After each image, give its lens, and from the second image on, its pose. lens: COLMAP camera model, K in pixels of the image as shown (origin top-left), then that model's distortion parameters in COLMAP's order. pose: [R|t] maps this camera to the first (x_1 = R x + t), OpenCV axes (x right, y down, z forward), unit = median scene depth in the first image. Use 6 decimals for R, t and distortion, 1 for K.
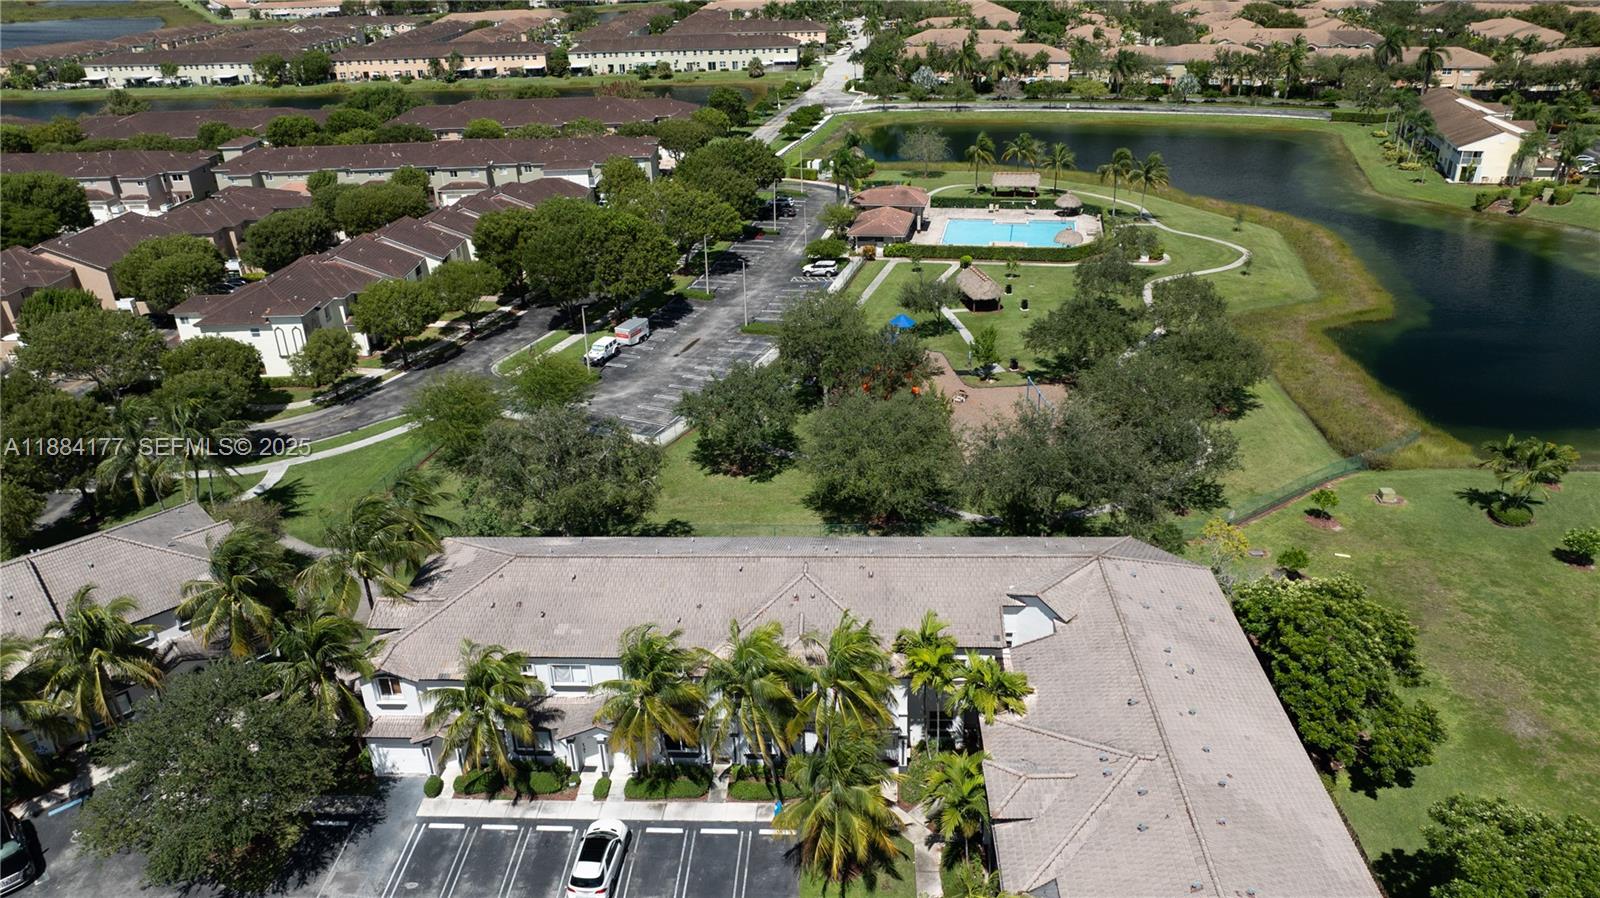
lens RADIAL K [[1142.9, 0, 819.9], [0, 1142.9, 450.4], [0, 0, 1]] dist [-0.034641, 0.066690]
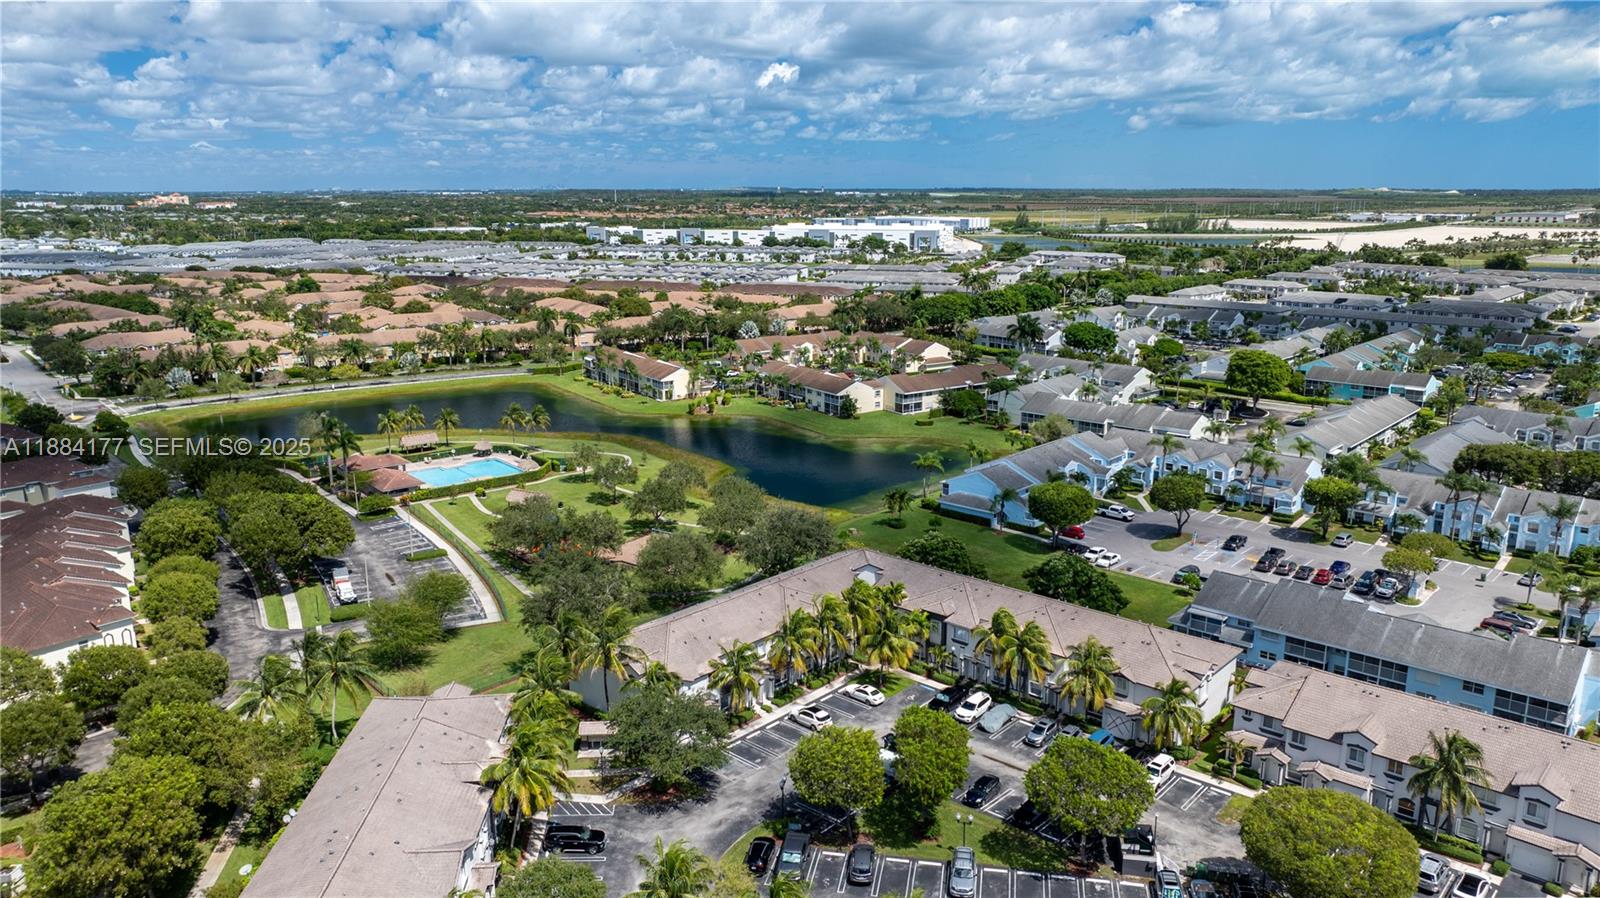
lens RADIAL K [[1142.9, 0, 819.9], [0, 1142.9, 450.4], [0, 0, 1]] dist [-0.034641, 0.066690]
pose [[0.630333, -0.152358, 0.761228, -0.569303], [0.316121, 0.945950, -0.072433, 0.015402], [-0.709047, 0.286297, 0.644427, -0.174417]]
